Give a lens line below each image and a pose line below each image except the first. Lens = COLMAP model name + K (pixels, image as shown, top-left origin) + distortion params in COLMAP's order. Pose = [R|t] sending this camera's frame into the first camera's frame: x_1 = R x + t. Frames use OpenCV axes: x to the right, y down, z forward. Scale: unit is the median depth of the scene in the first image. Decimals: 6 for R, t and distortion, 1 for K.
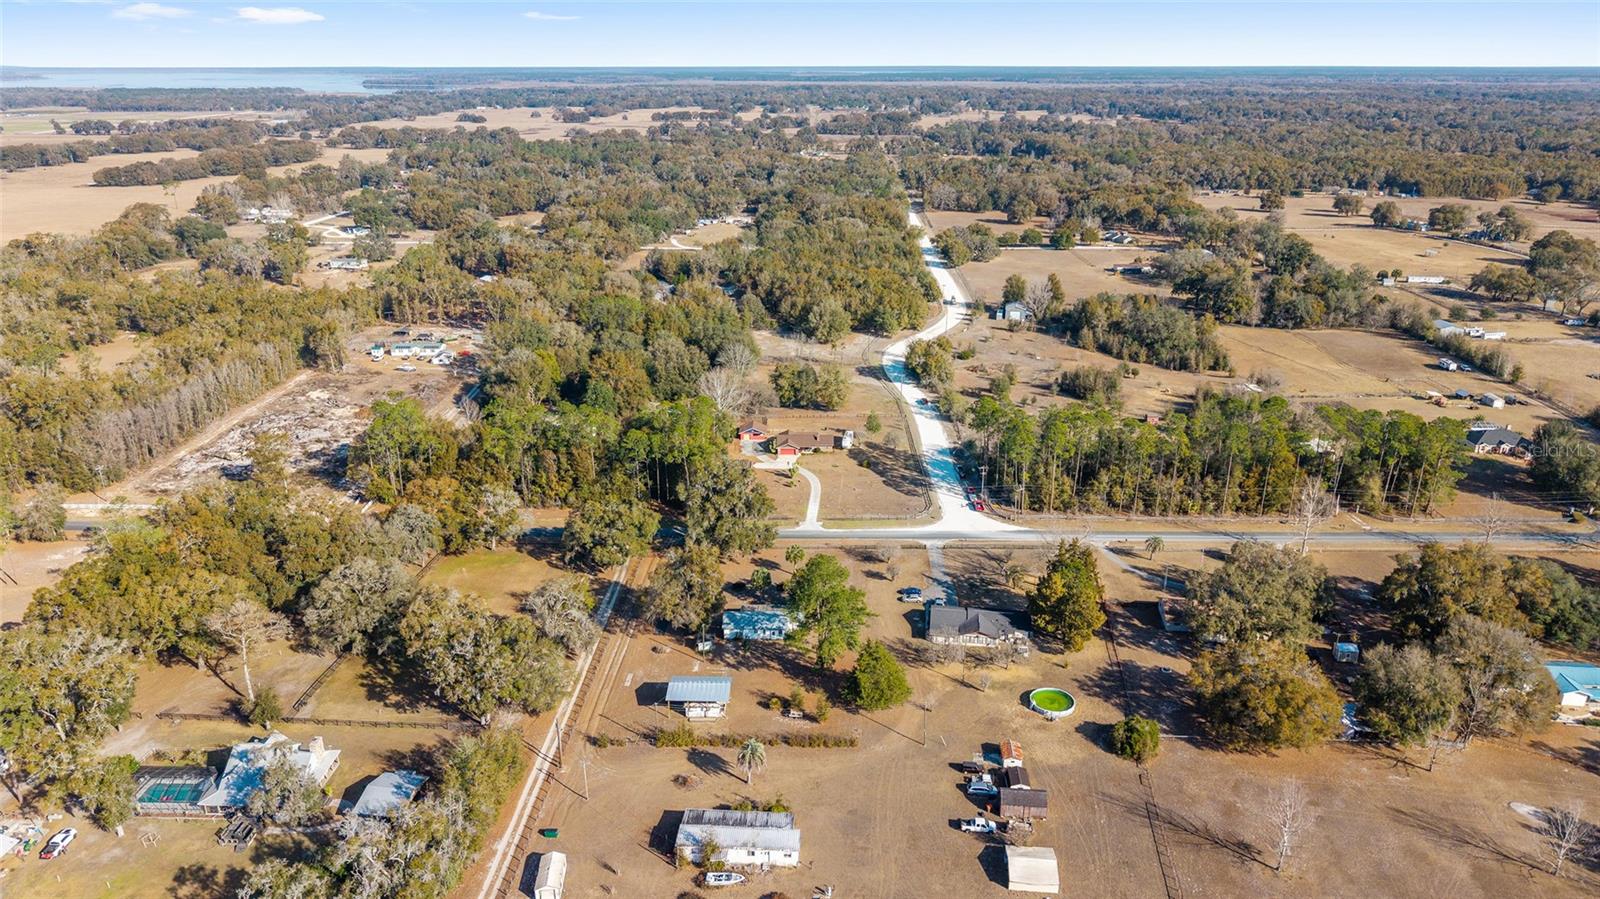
lens RADIAL K [[1104.5, 0, 800.0], [0, 1104.5, 449.5], [0, 0, 1]] dist [0.010820, -0.007595]
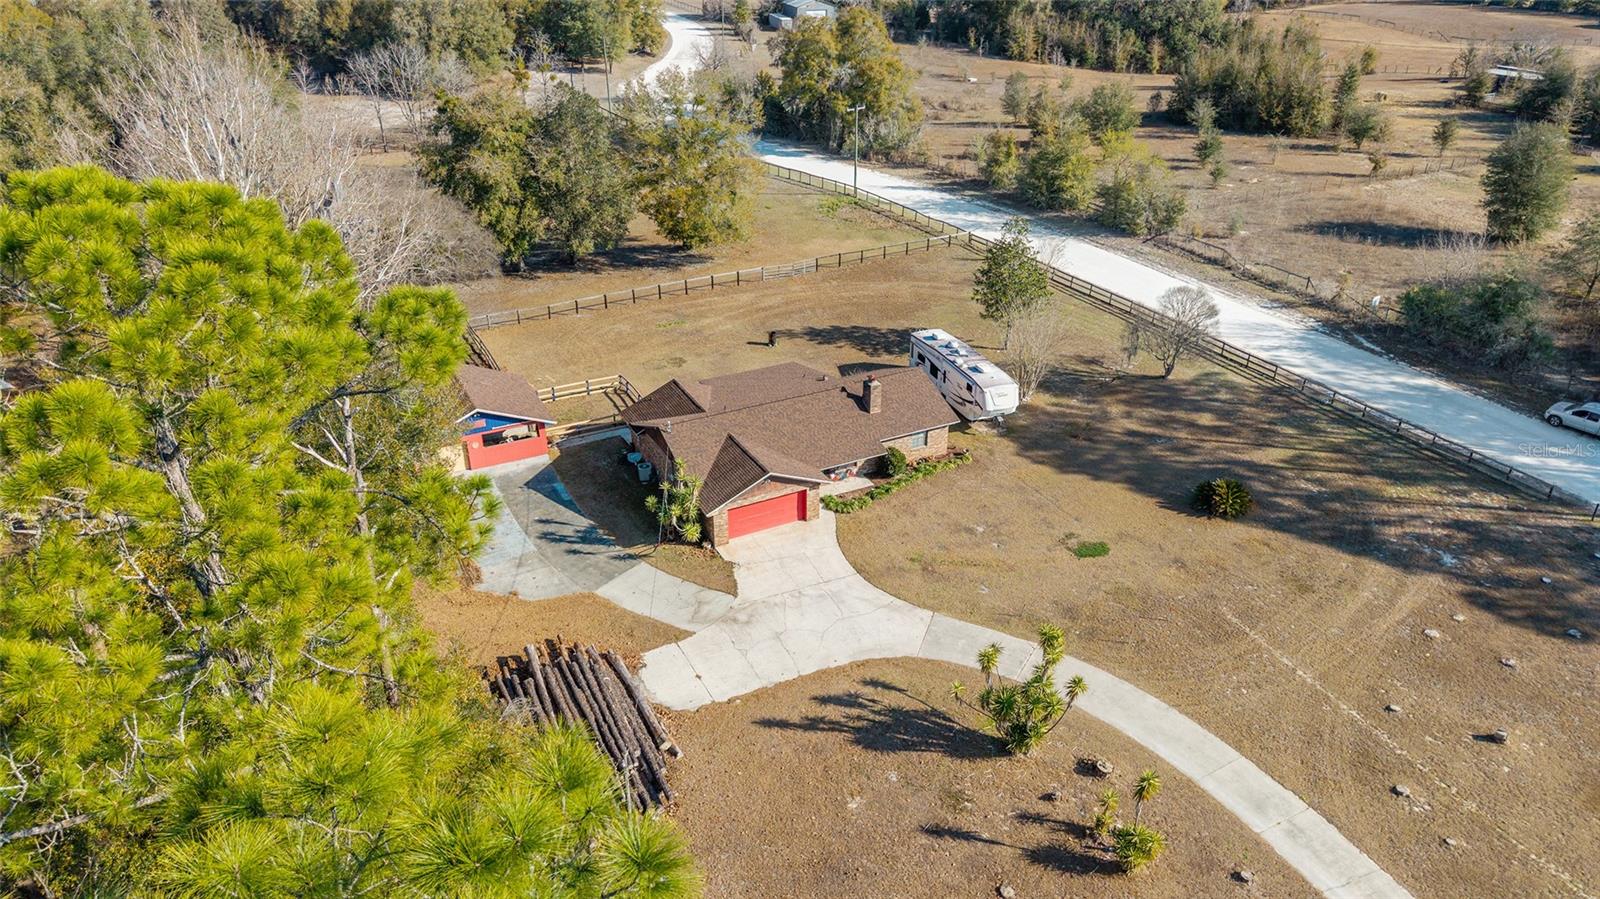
lens RADIAL K [[1104.5, 0, 800.0], [0, 1104.5, 449.5], [0, 0, 1]] dist [0.010820, -0.007595]
pose [[0.881849, -0.218600, 0.417799, -0.070910], [0.159083, 0.972025, 0.172803, -0.034495], [-0.443886, -0.085922, 0.891955, 0.786181]]
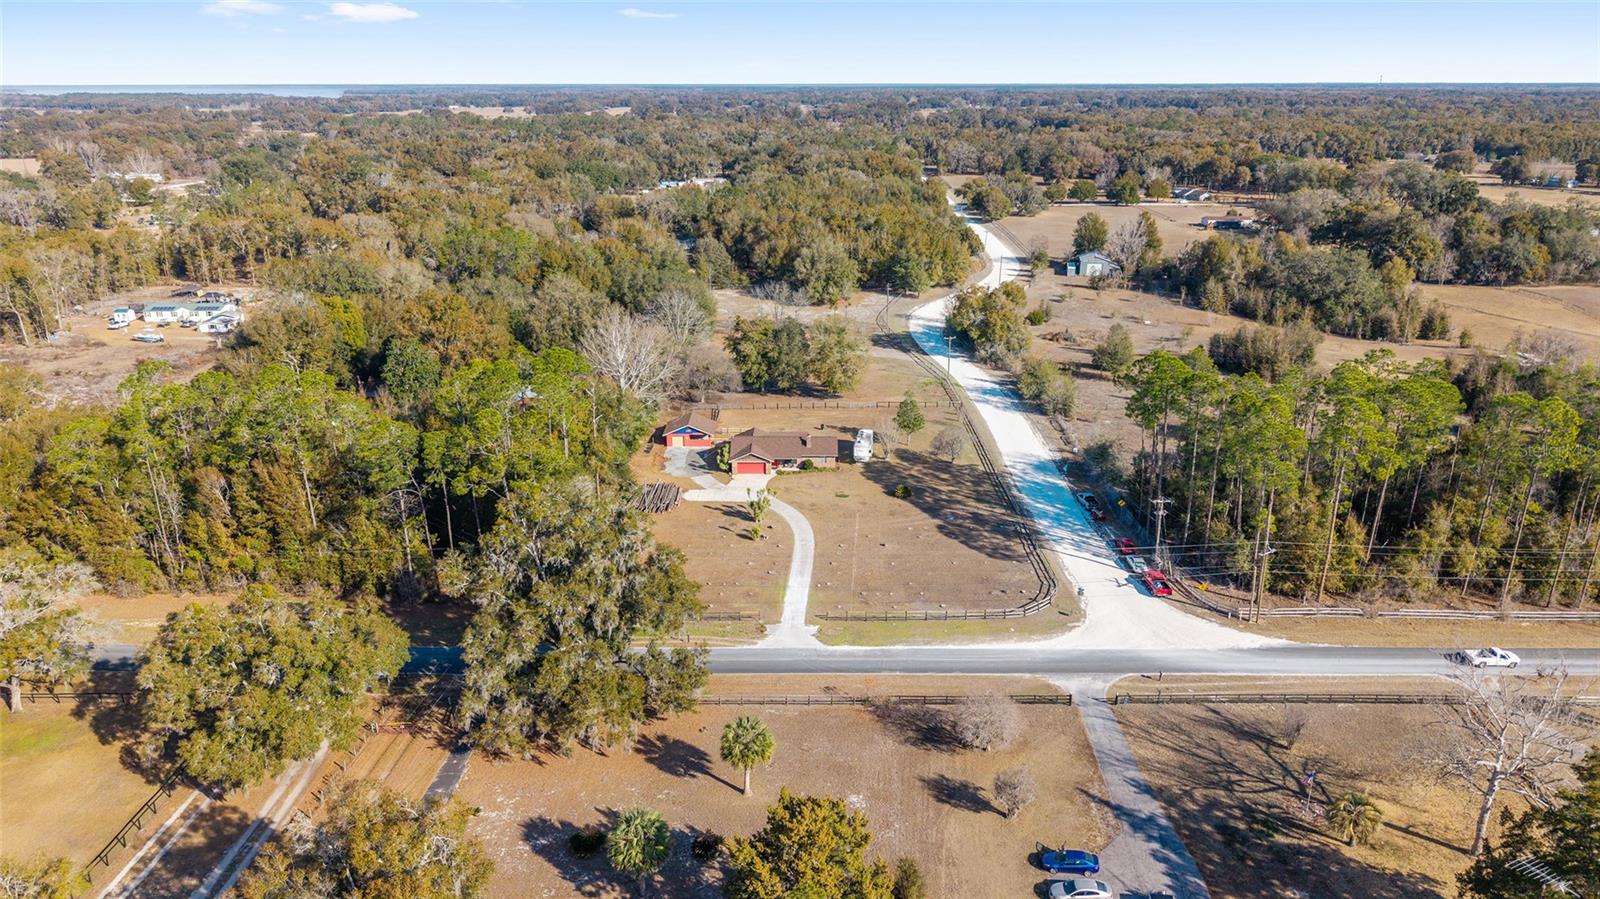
lens RADIAL K [[1093.9, 0, 800.0], [0, 1093.9, 449.5], [0, 0, 1]] dist [0.008183, -0.004413]
pose [[0.999973, -0.004042, 0.006143, 0.008594], [0.004134, 0.999879, -0.015023, 0.000857], [-0.006081, 0.015048, 0.999868, 0.445526]]
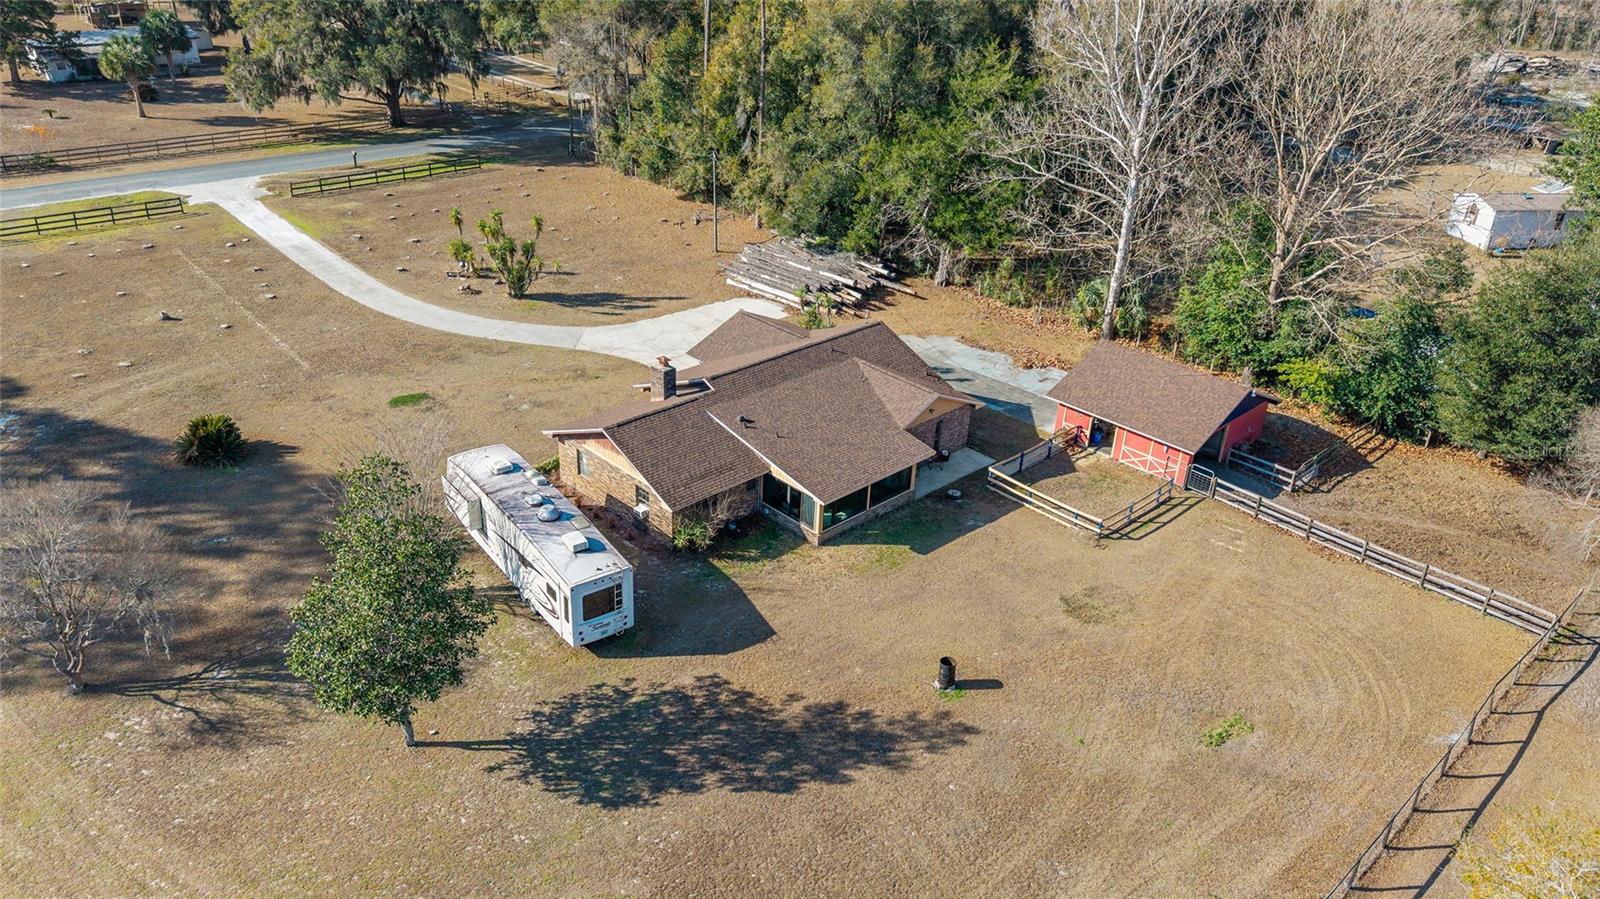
lens RADIAL K [[1132.8, 0, 812.6], [0, 1132.8, 491.6], [0, 0, 1]] dist [-0.005946, -0.006616]
pose [[-0.701515, 0.312426, -0.640520, 0.092724], [-0.290914, 0.694943, 0.657589, -0.095018], [0.650573, 0.647645, -0.396624, 1.013828]]
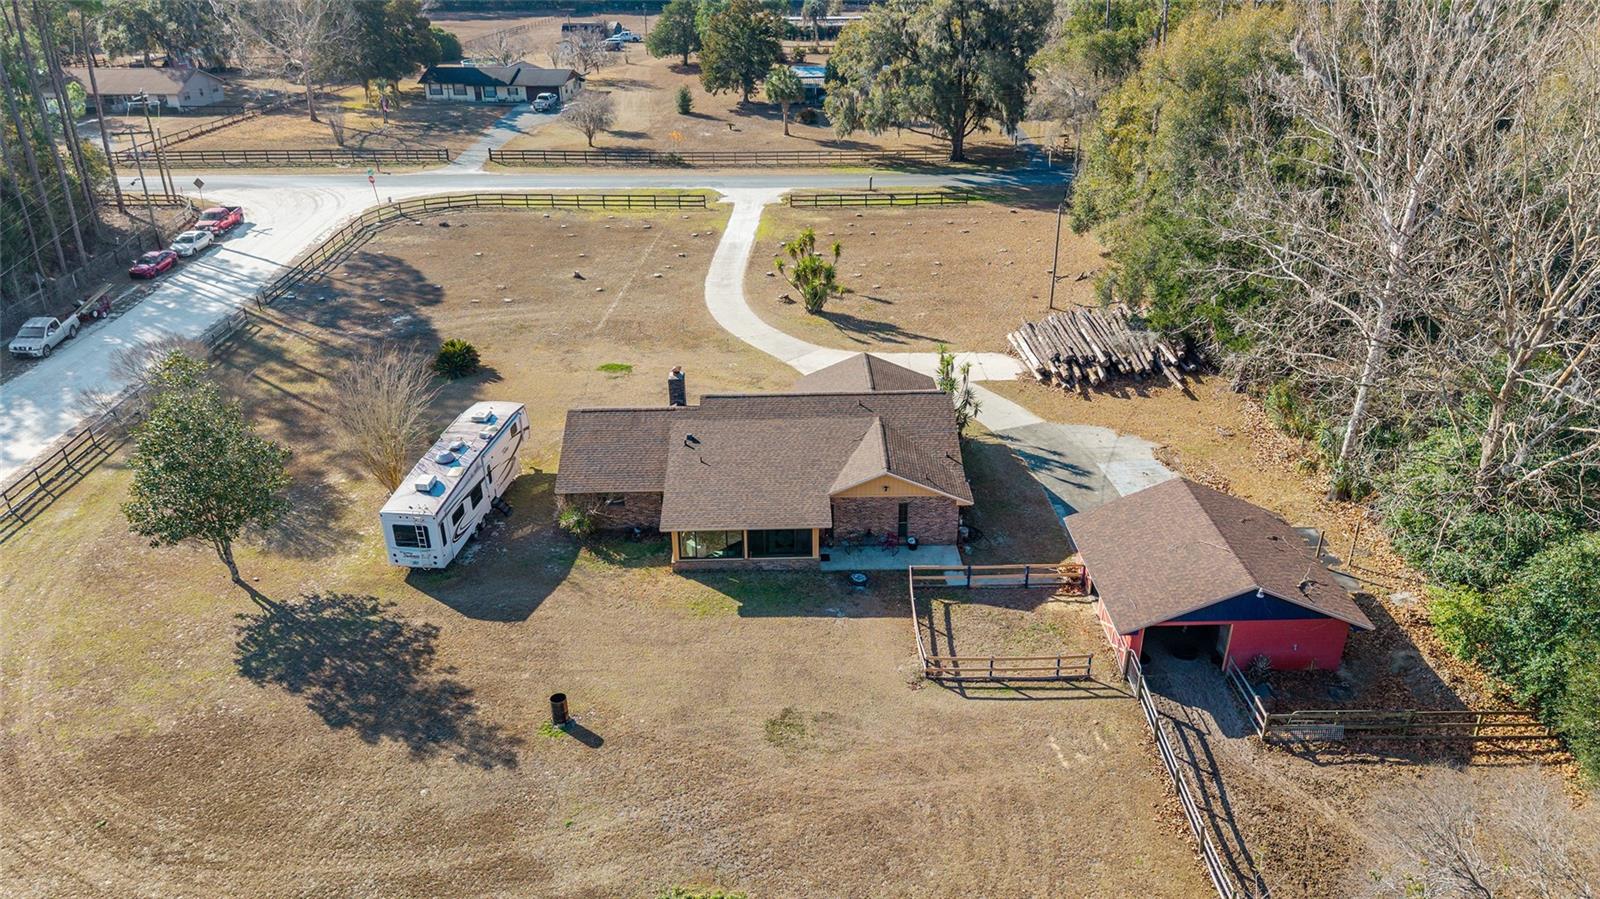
lens RADIAL K [[1093.9, 0, 800.0], [0, 1093.9, 449.5], [0, 0, 1]] dist [0.008183, -0.004413]
pose [[-0.999474, 0.017632, -0.027226, 0.003242], [-0.007518, 0.690581, 0.723216, -0.107899], [0.031553, 0.723040, -0.690085, 1.044248]]
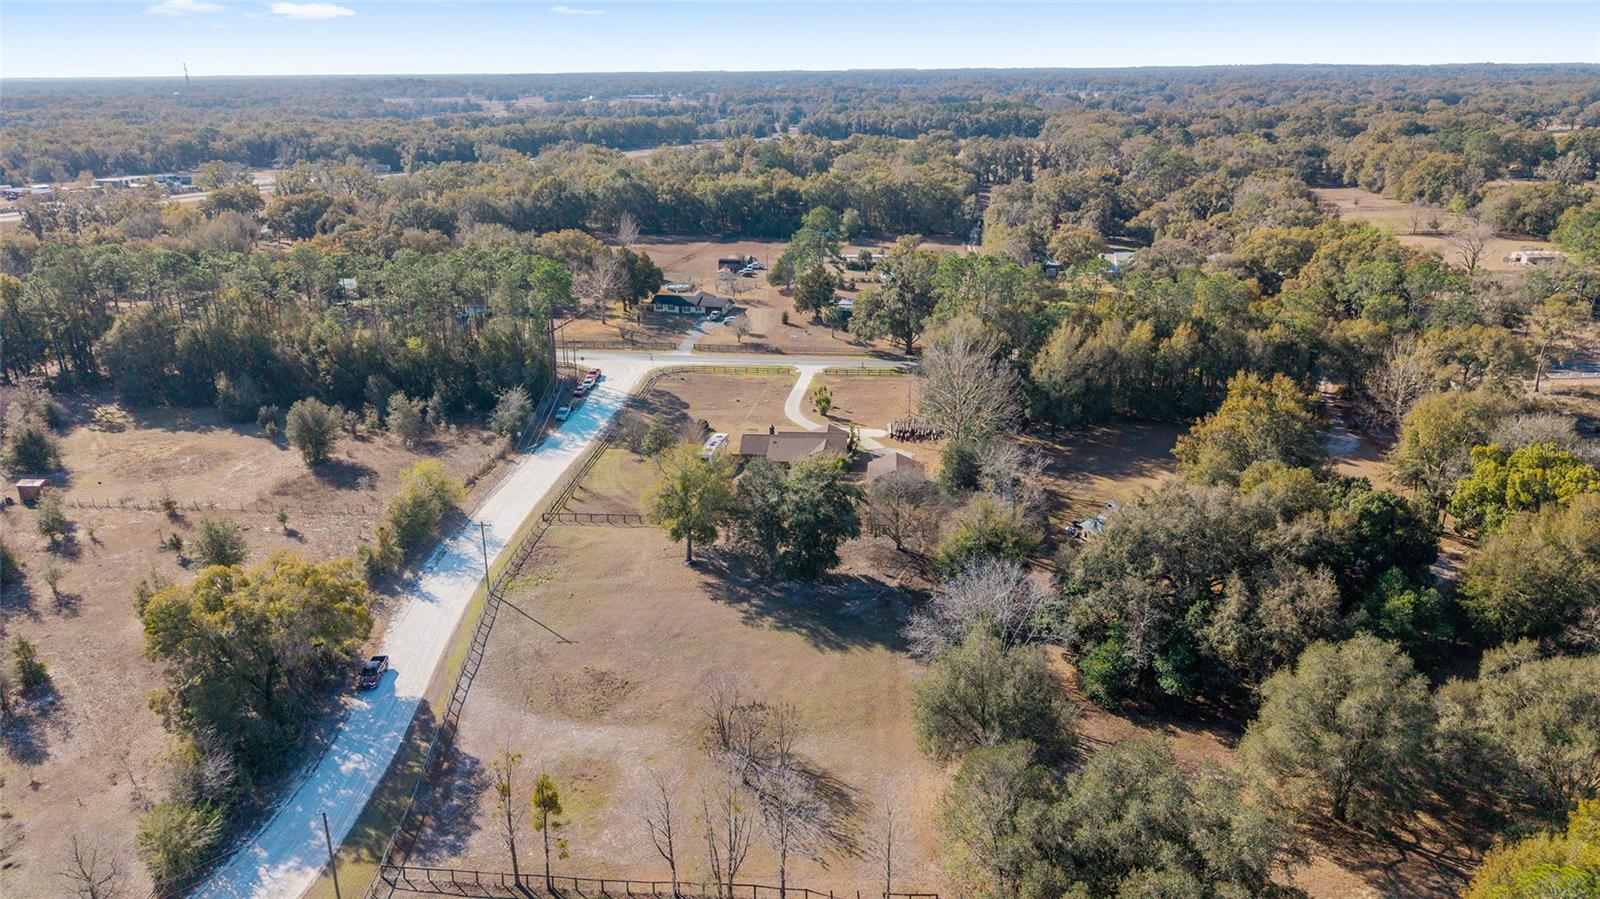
lens RADIAL K [[1082.1, 0, 800.0], [0, 1082.1, 449.5], [0, 0, 1]] dist [-0.008267, -0.003359]
pose [[-0.997688, -0.019311, 0.065157, -0.030570], [0.026067, 0.776701, 0.629330, -0.318871], [-0.062760, 0.629574, -0.774402, 1.333288]]
